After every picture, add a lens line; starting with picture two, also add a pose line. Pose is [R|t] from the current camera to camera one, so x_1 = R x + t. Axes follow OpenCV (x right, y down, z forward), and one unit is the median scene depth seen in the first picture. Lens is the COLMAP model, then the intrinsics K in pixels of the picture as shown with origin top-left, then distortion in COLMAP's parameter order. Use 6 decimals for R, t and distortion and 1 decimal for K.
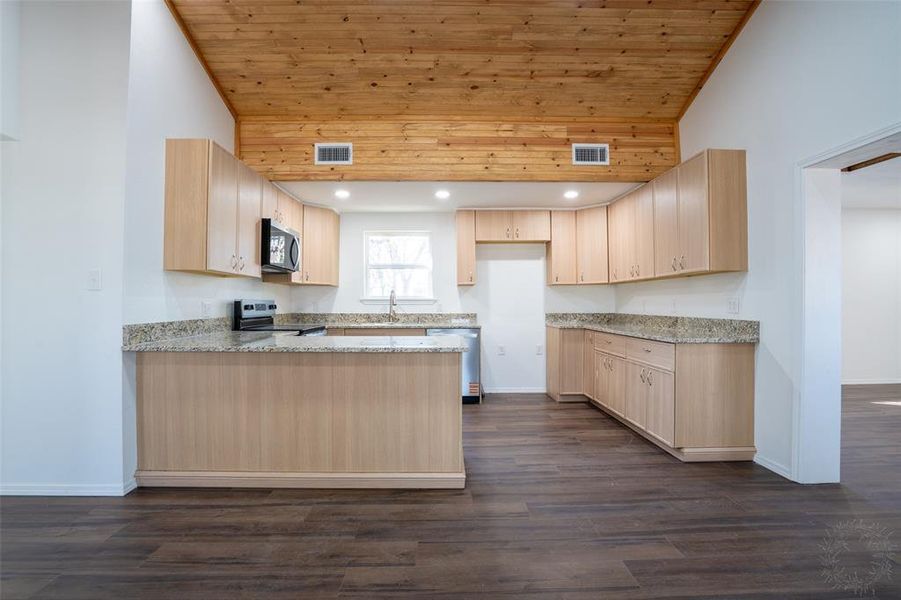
lens RADIAL K [[416.7, 0, 450.6], [0, 416.7, 300.5], [0, 0, 1]] dist [-0.045308, 0.010198]
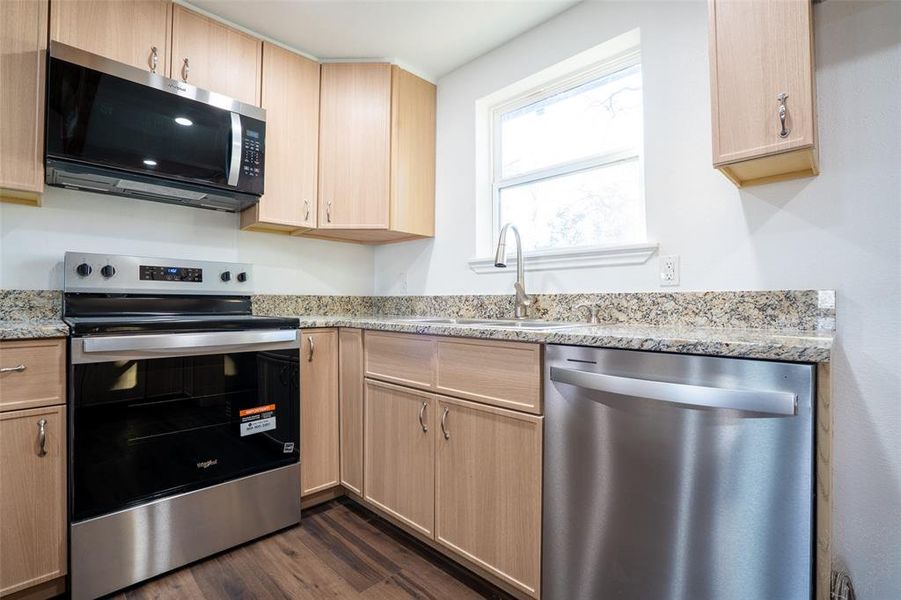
lens RADIAL K [[416.7, 0, 452.8], [0, 416.7, 295.3], [0, 0, 1]] dist [-0.045308, 0.010198]
pose [[0.693379, -0.012017, -0.720473, 0.098091], [0.002558, 0.999896, -0.014216, 0.047687], [0.720569, 0.008014, 0.693337, 0.900640]]
